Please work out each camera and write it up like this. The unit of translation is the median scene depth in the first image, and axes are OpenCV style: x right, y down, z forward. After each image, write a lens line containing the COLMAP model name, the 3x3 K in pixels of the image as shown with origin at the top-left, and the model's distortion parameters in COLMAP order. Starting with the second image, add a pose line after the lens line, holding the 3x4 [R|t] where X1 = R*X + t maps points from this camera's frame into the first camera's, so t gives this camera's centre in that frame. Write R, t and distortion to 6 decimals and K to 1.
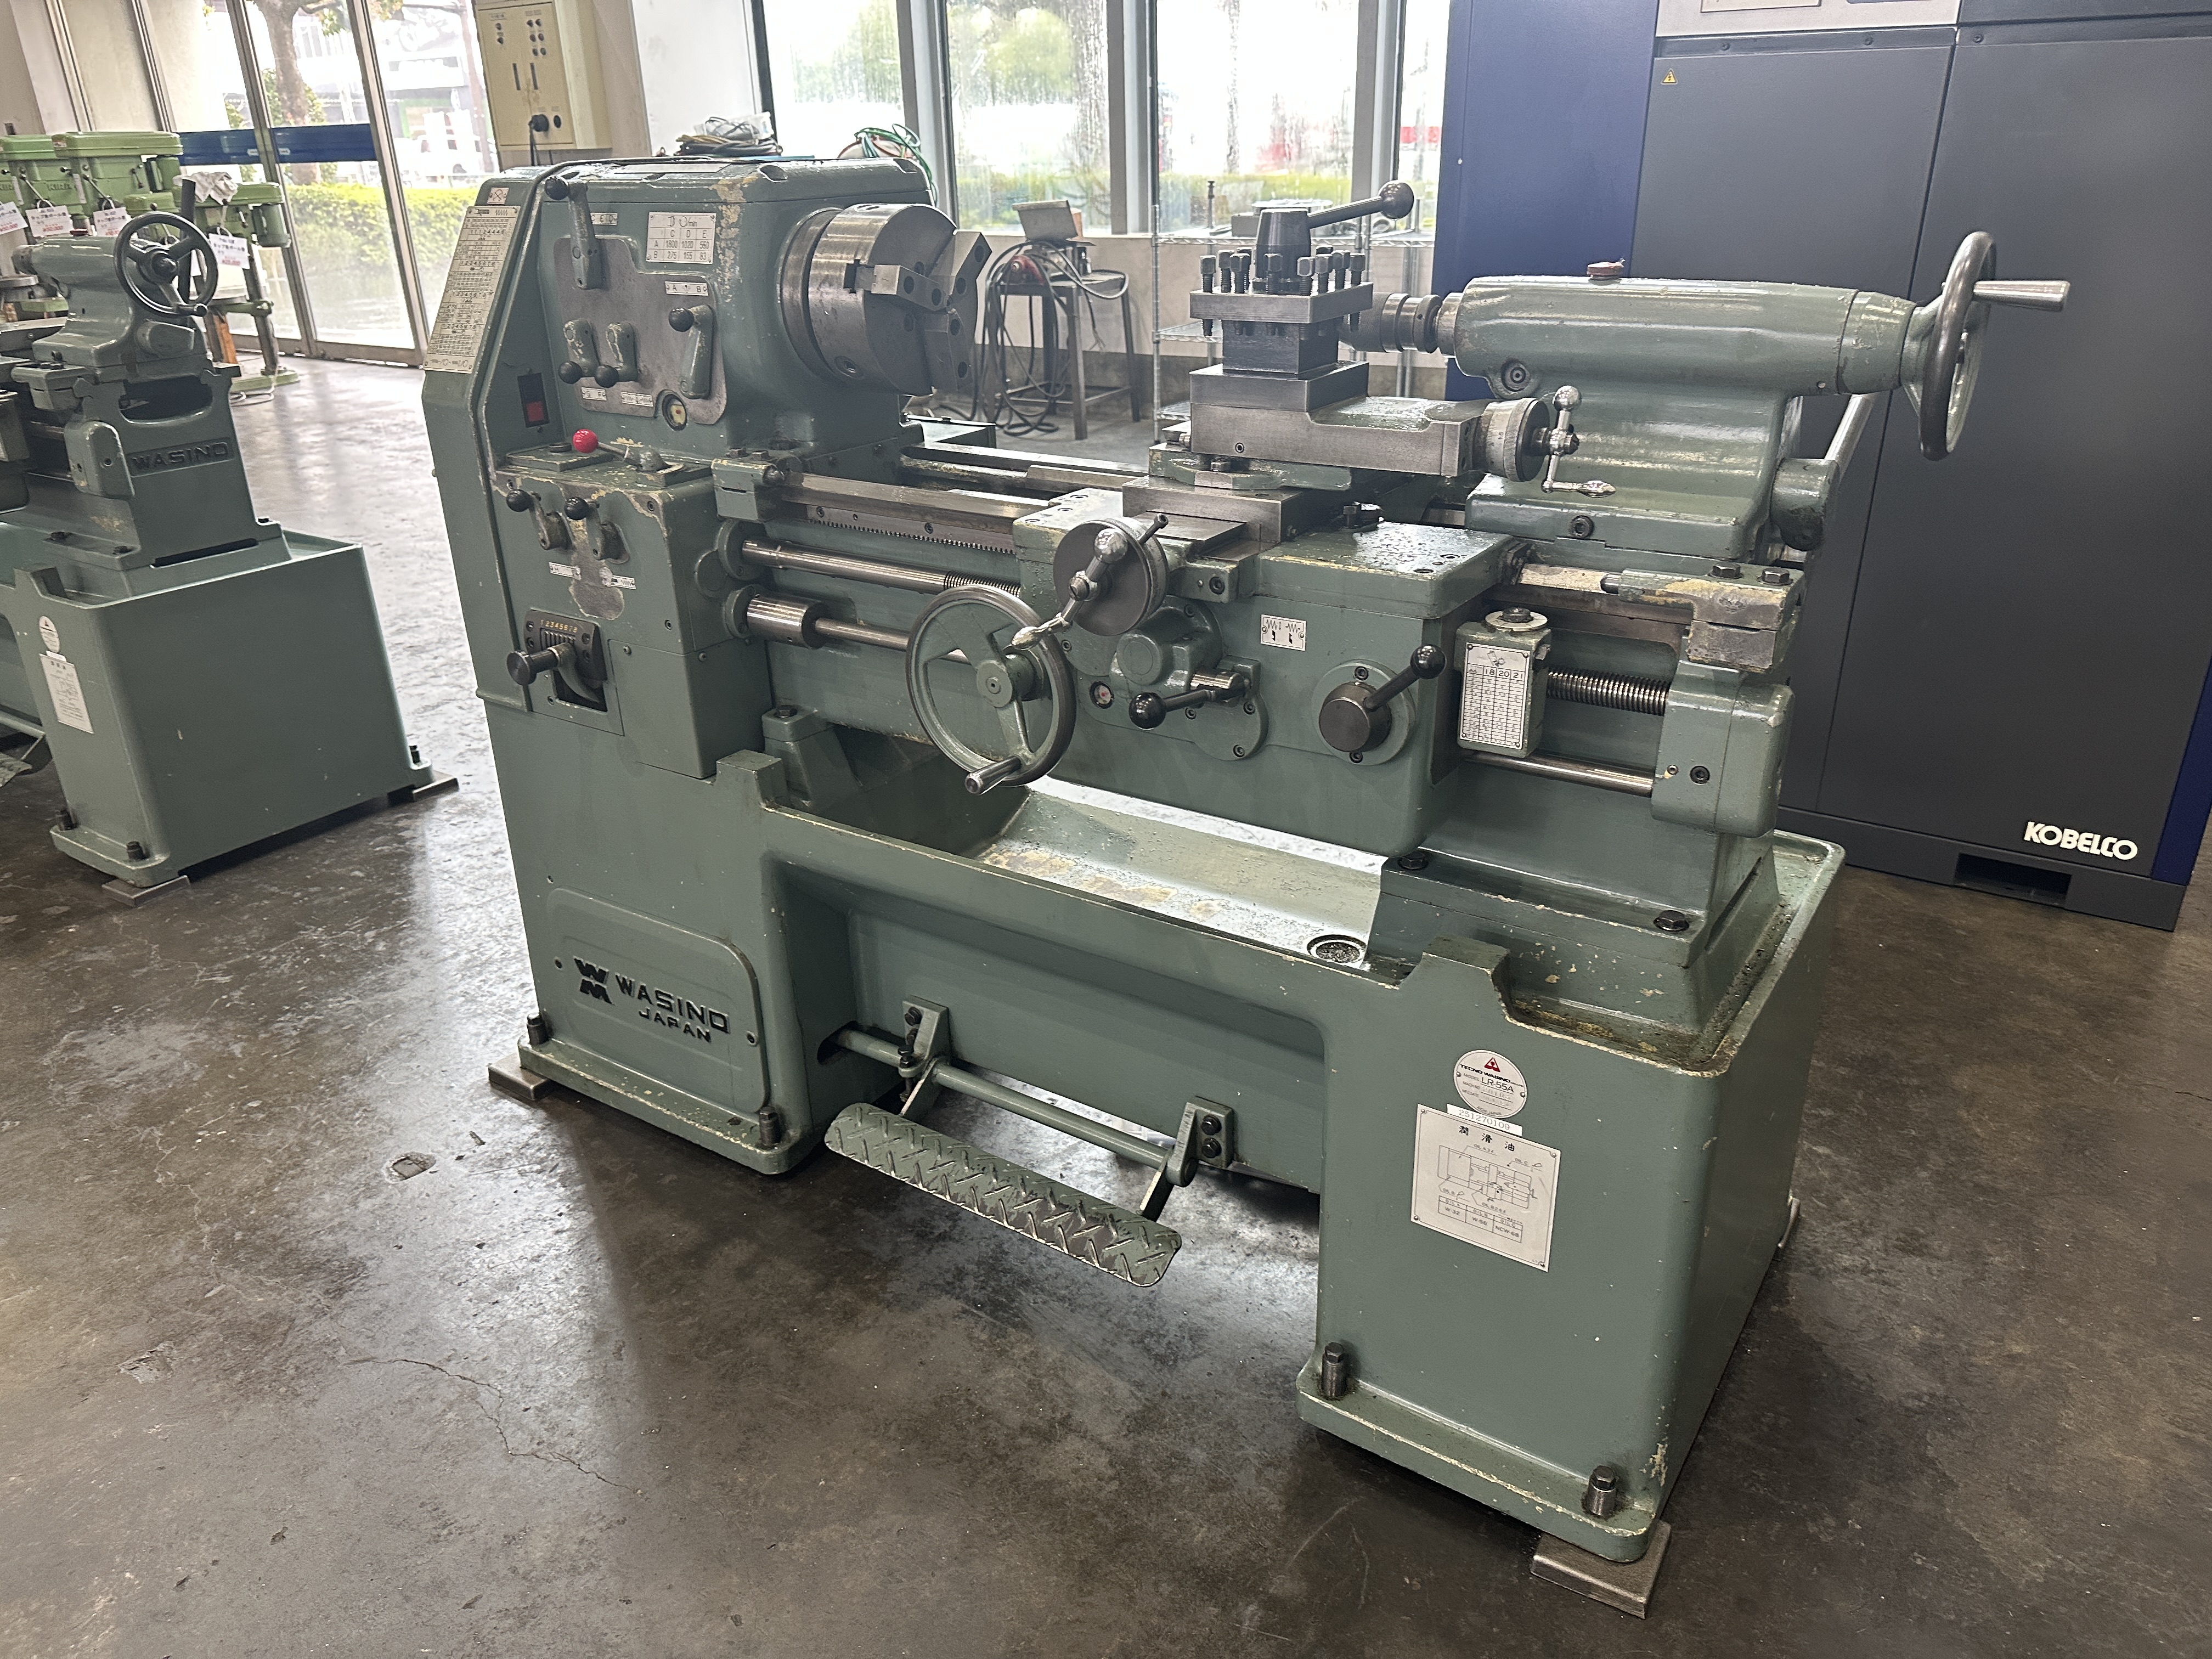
lens RADIAL K [[1576.4, 0, 1087.6], [0, 1576.4, 835.8], [0, 0, 1]] dist [0.015570, -0.031453]
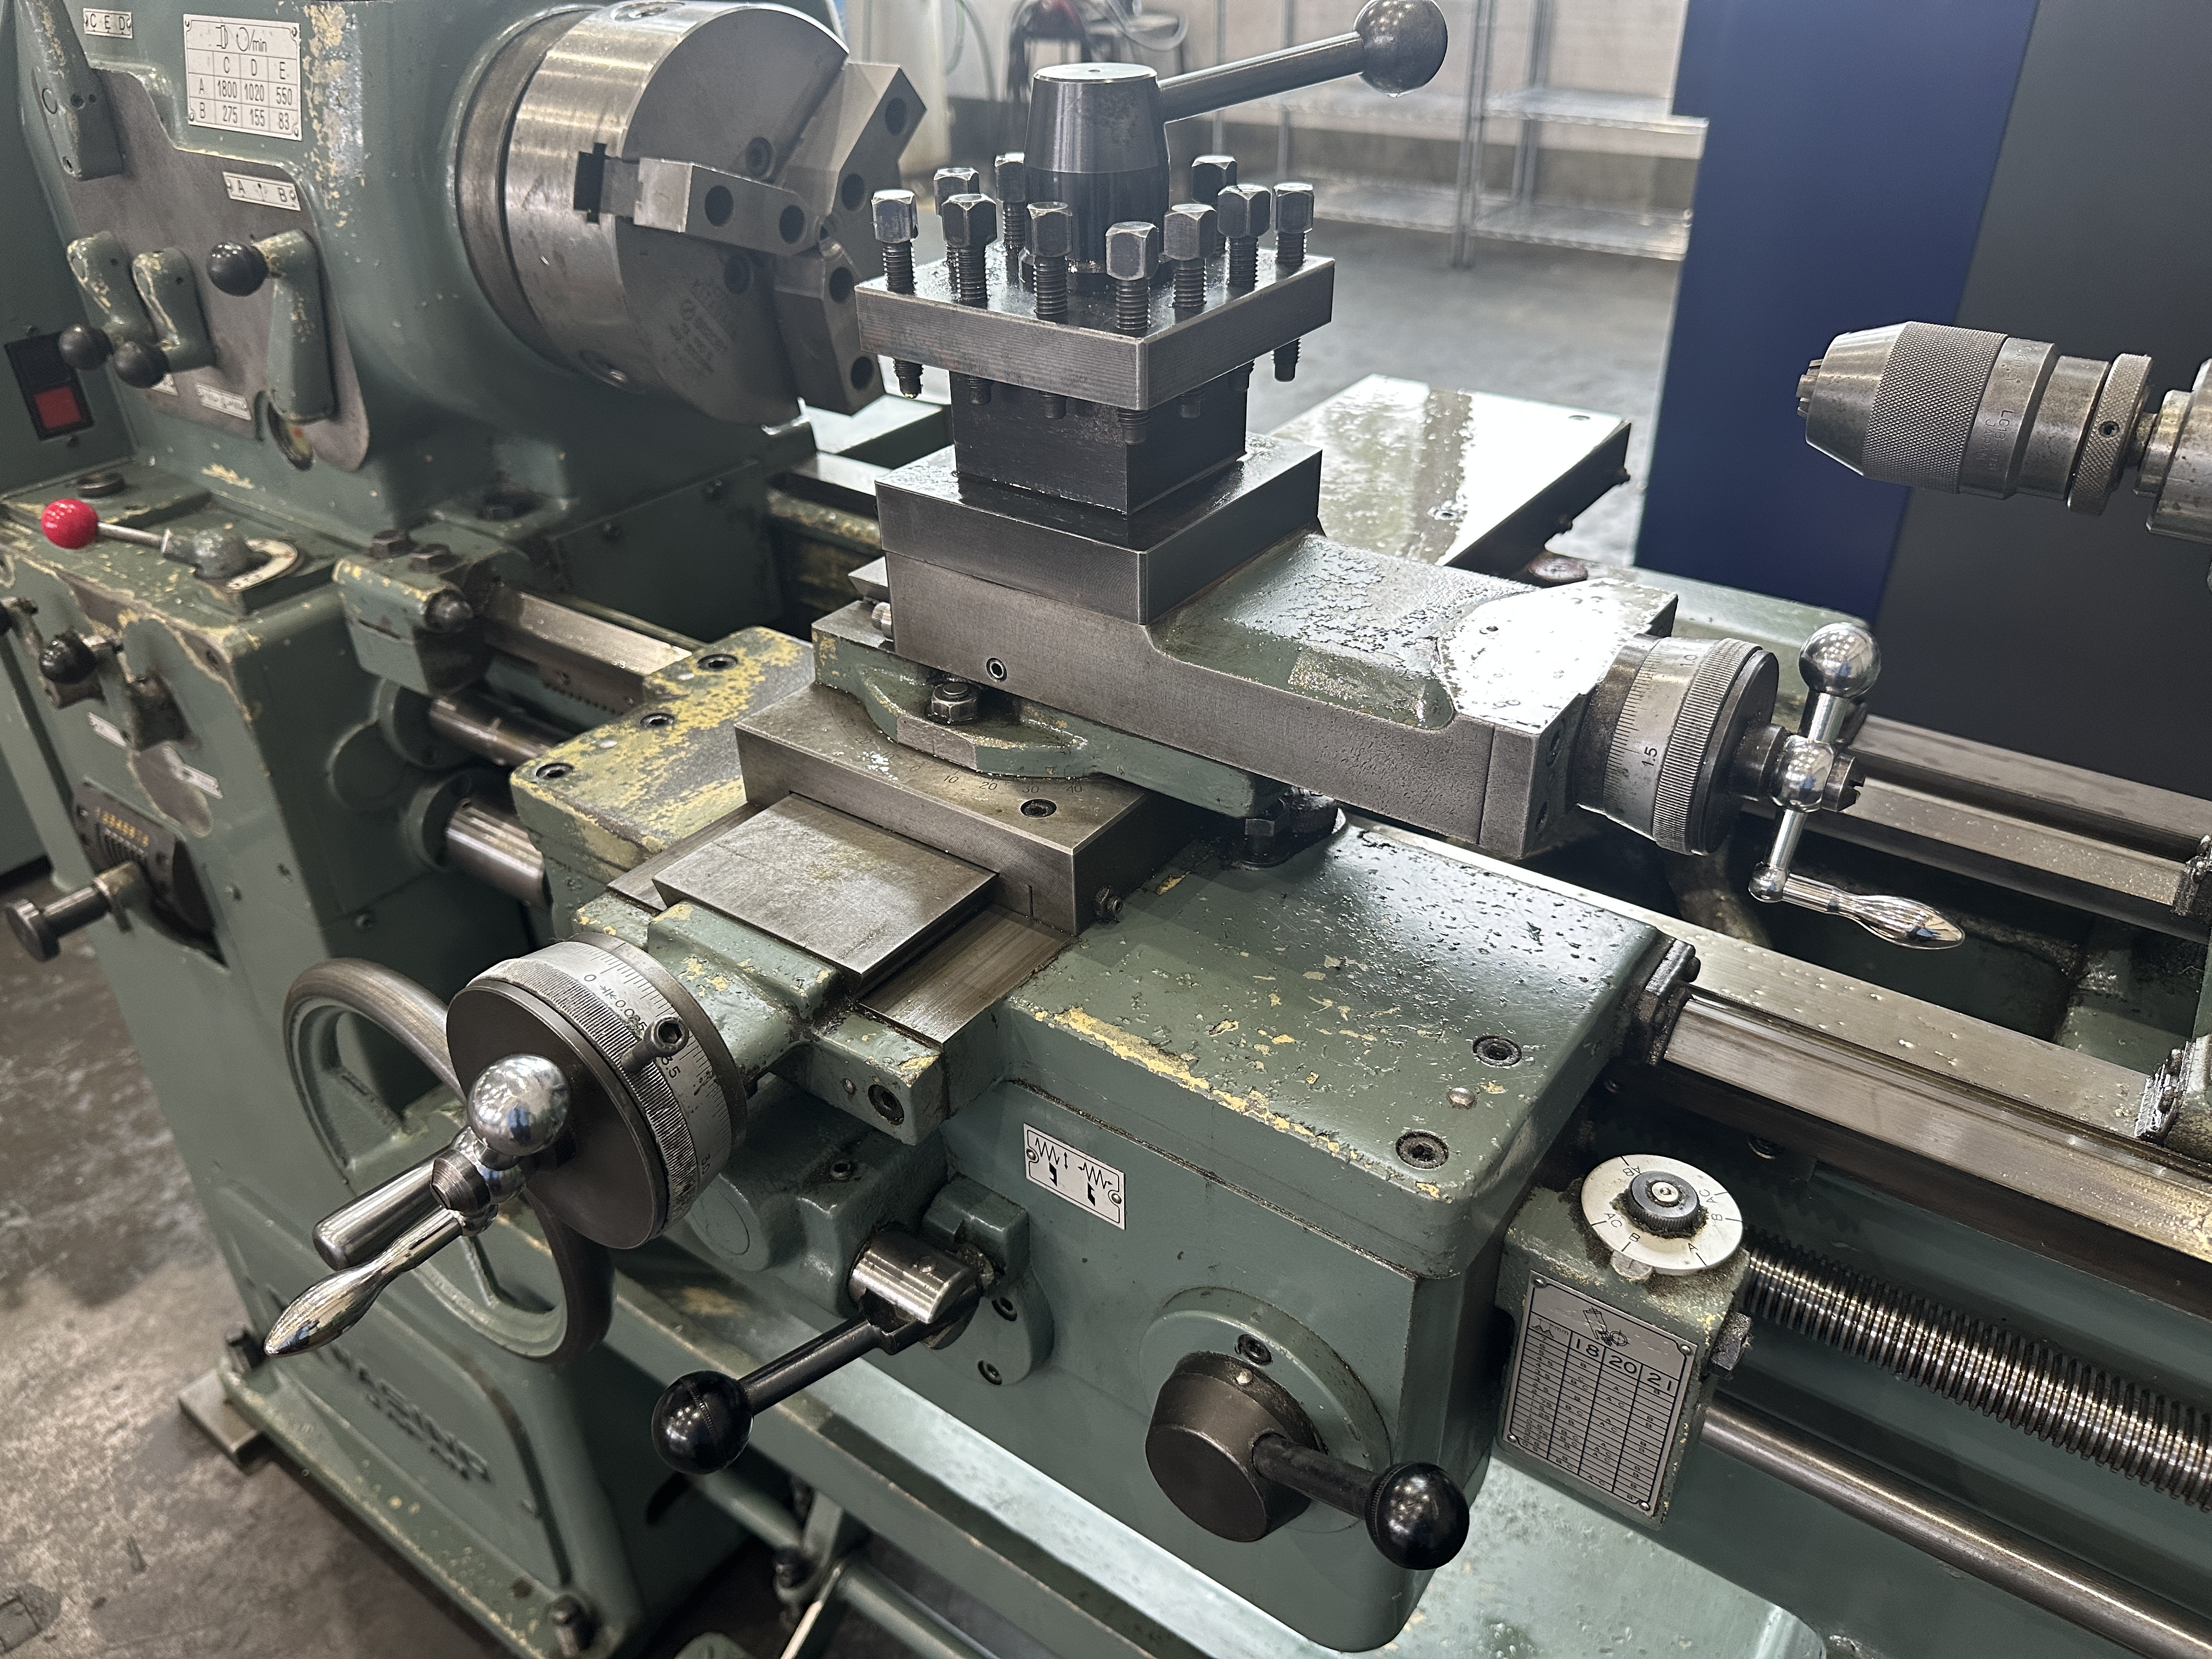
lens RADIAL K [[1576.4, 0, 1089.0], [0, 1576.4, 795.4], [0, 0, 1]] dist [0.015570, -0.031453]
pose [[0.999658, 0.016663, -0.020142, -0.000235], [-0.014081, 0.992416, 0.122119, -0.219703], [0.022024, -0.121794, 0.992311, 0.501413]]
